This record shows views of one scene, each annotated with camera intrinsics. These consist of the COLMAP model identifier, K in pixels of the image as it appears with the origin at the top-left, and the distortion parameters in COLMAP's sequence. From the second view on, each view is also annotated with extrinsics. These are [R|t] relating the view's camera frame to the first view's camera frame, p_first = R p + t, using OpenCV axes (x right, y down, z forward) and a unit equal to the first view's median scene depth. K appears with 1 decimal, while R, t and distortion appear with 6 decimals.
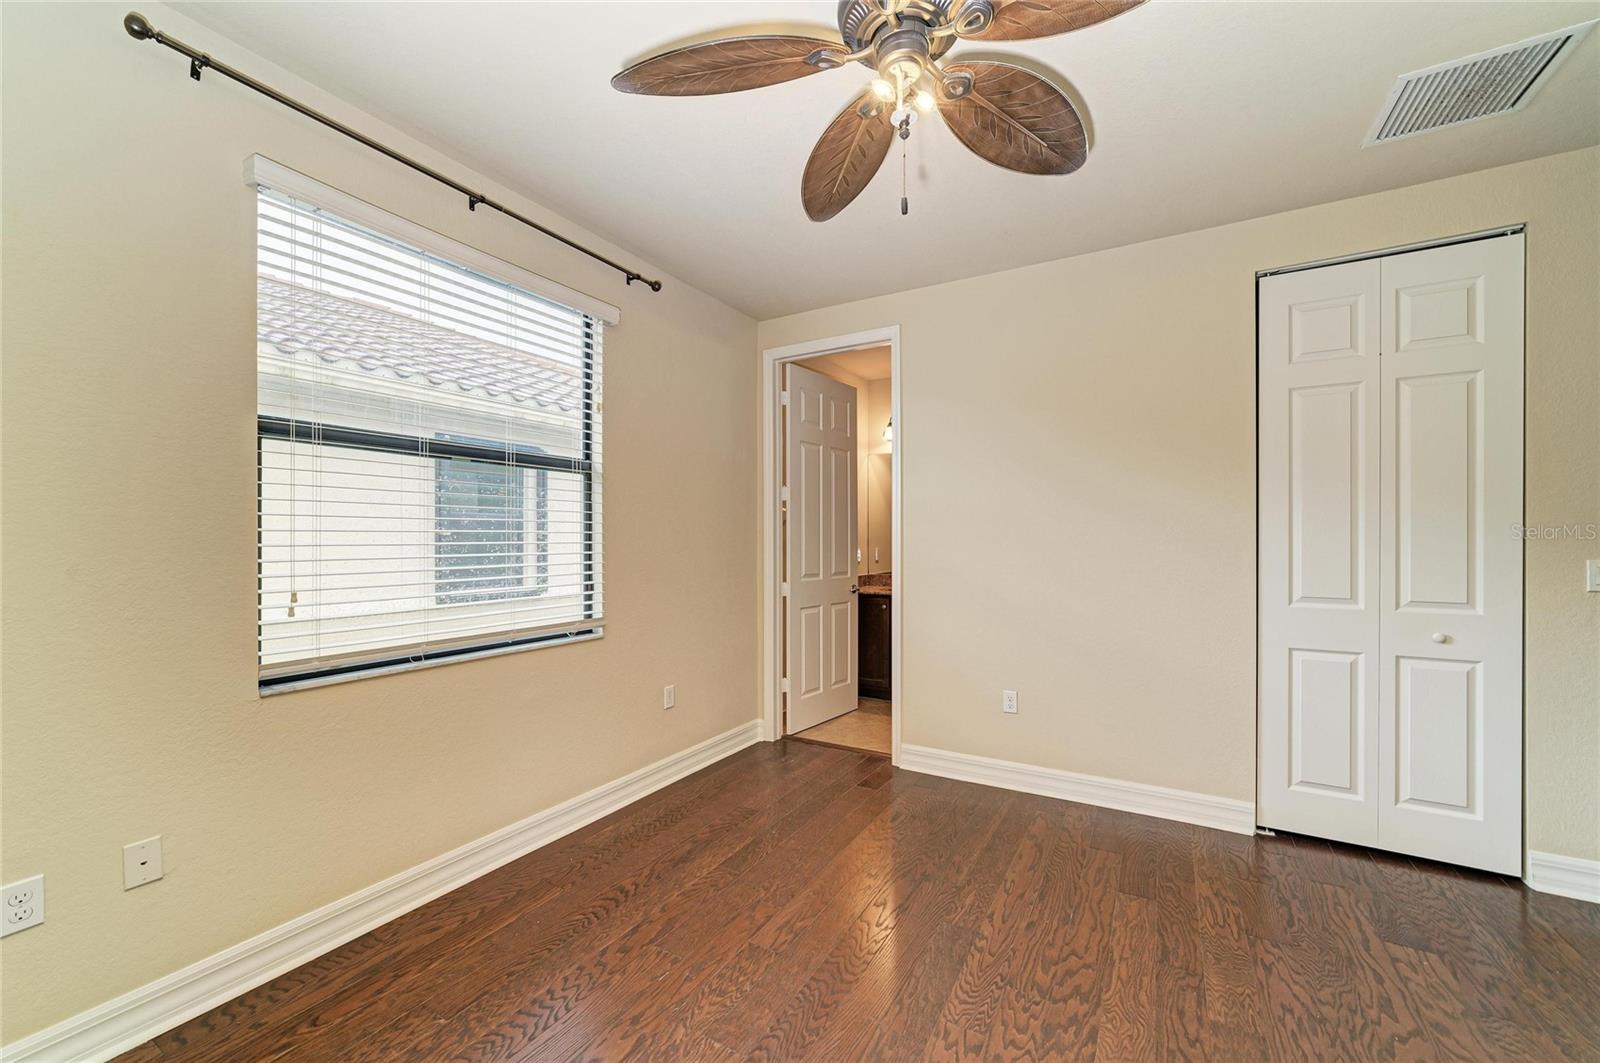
lens RADIAL K [[630.6, 0, 803.5], [0, 630.6, 539.2], [0, 0, 1]] dist [-0.000731, -0.000071]
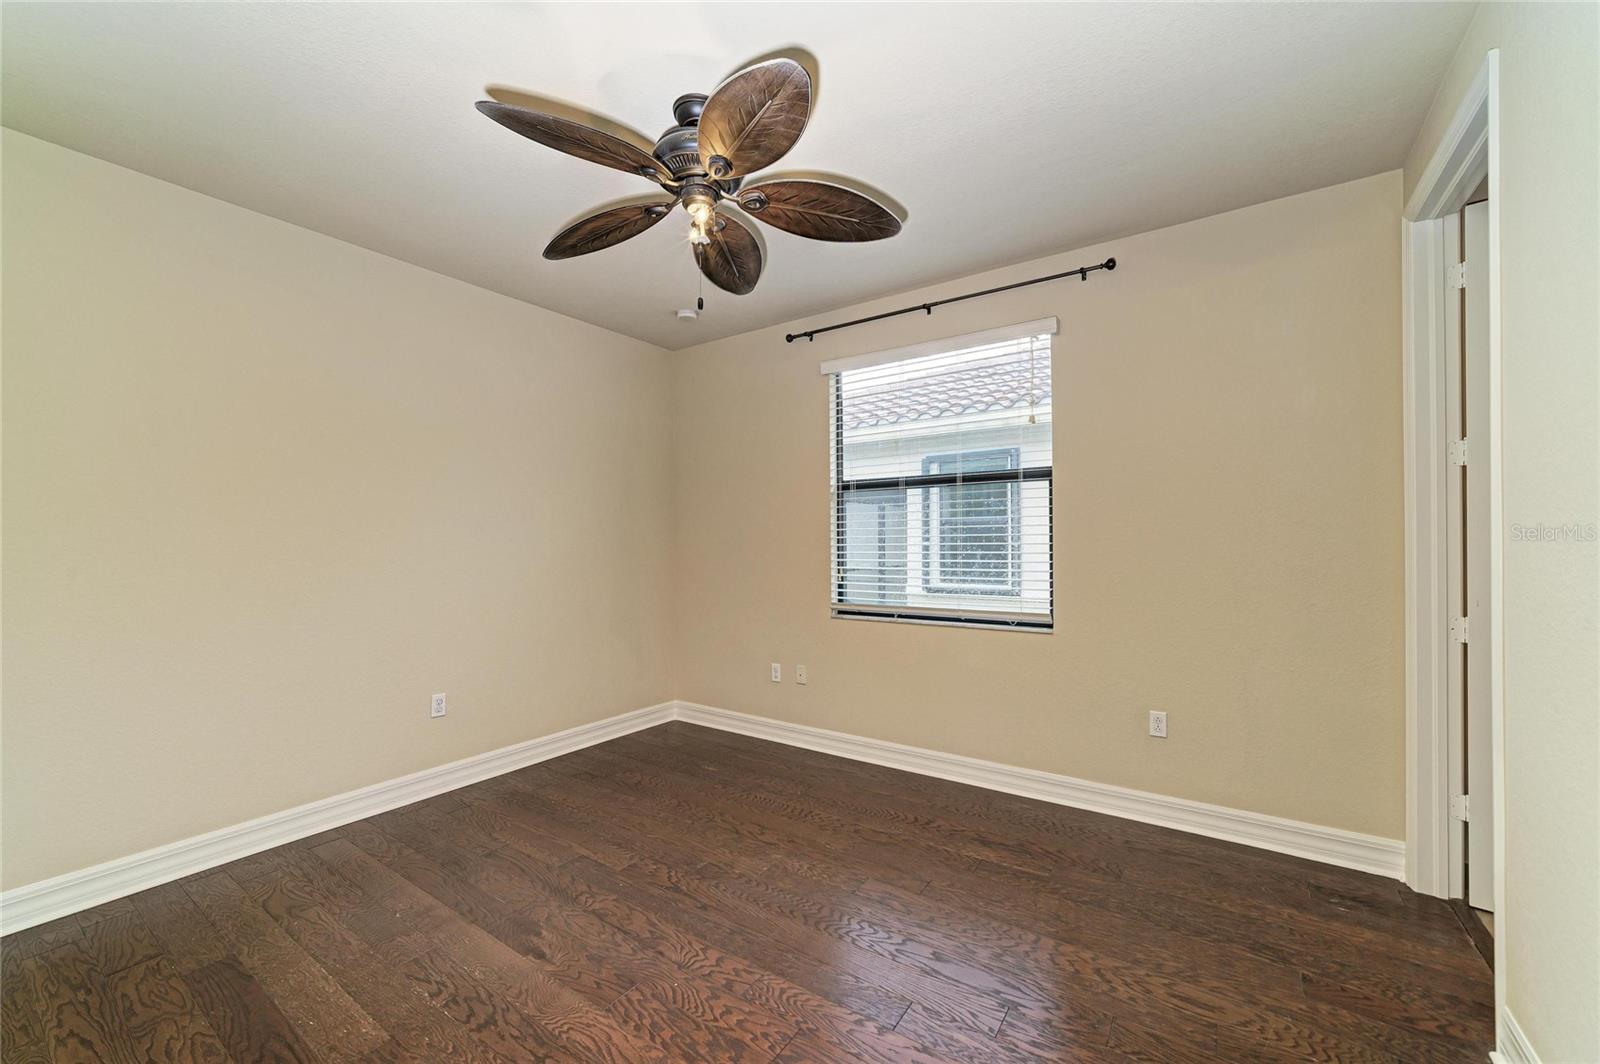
lens RADIAL K [[630.6, 0, 803.5], [0, 630.6, 539.7], [0, 0, 1]] dist [-0.000731, -0.000071]
pose [[-0.086968, -0.005956, -0.996193, 0.917349], [0.004978, 0.999967, -0.006414, 0.004313], [0.996199, -0.005517, -0.086935, 0.808347]]
